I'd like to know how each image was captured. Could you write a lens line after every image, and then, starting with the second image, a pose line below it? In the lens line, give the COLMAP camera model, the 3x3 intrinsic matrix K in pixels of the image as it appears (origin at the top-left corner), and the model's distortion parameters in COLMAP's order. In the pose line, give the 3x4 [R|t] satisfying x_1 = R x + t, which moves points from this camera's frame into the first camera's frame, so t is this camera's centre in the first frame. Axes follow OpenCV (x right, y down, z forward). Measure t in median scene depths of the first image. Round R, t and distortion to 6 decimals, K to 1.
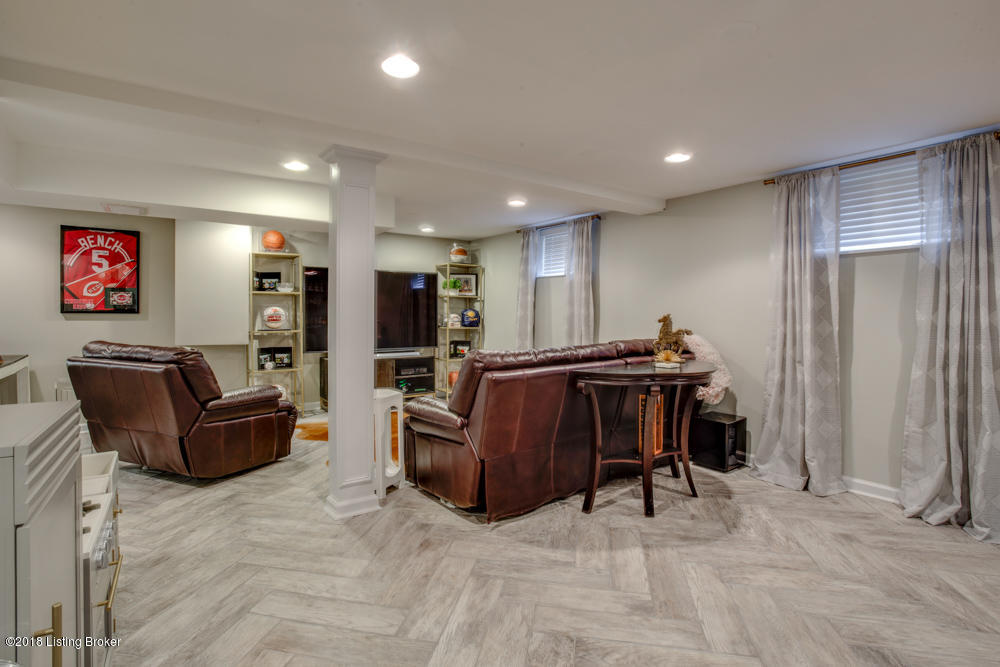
lens RADIAL K [[498.9, 0, 503.1], [0, 498.9, 315.9], [0, 0, 1]] dist [-0.043276, 0.000495]
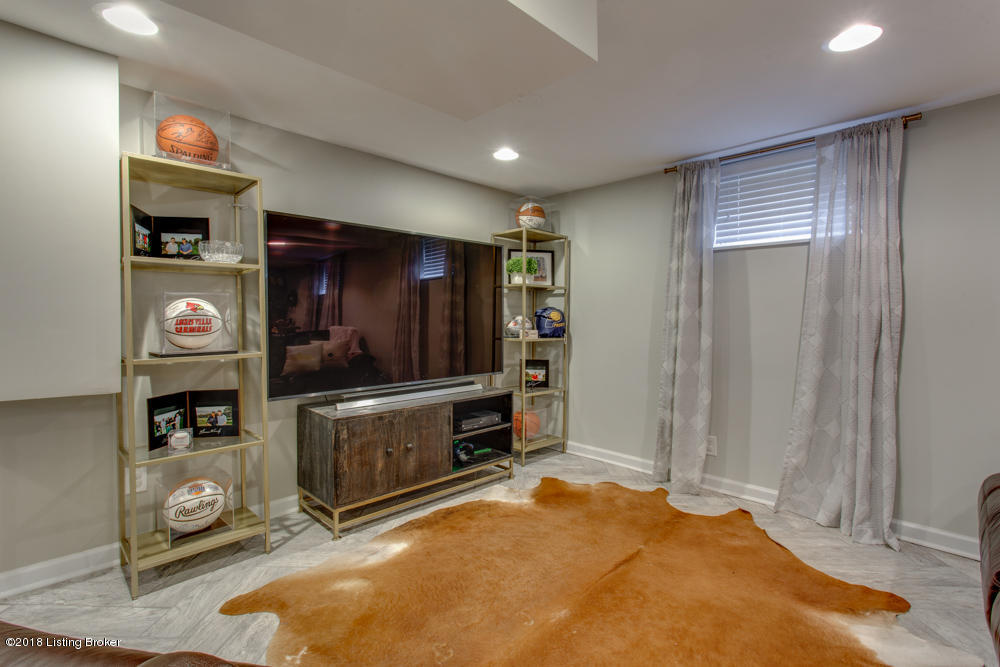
lens RADIAL K [[469.0, 0, 507.8], [0, 469.0, 327.0], [0, 0, 1]] dist [0.004442, 0.001938]
pose [[0.983830, -0.003993, 0.179060, -0.267623], [0.001128, 0.999870, 0.016100, 0.000097], [-0.179101, -0.015637, 0.983706, 0.551796]]
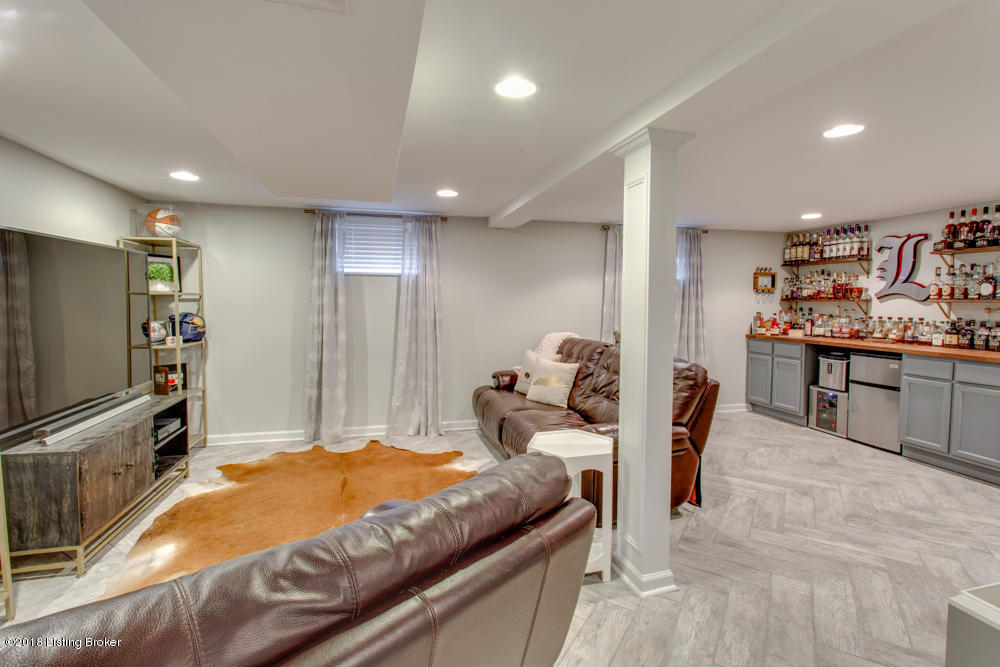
lens RADIAL K [[469.0, 0, 498.5], [0, 469.0, 331.1], [0, 0, 1]] dist [0.004442, 0.001938]
pose [[0.351179, -0.069393, 0.933733, -0.594282], [0.001558, 0.997292, 0.073531, -0.042766], [-0.936307, -0.024367, 0.350336, 0.518496]]
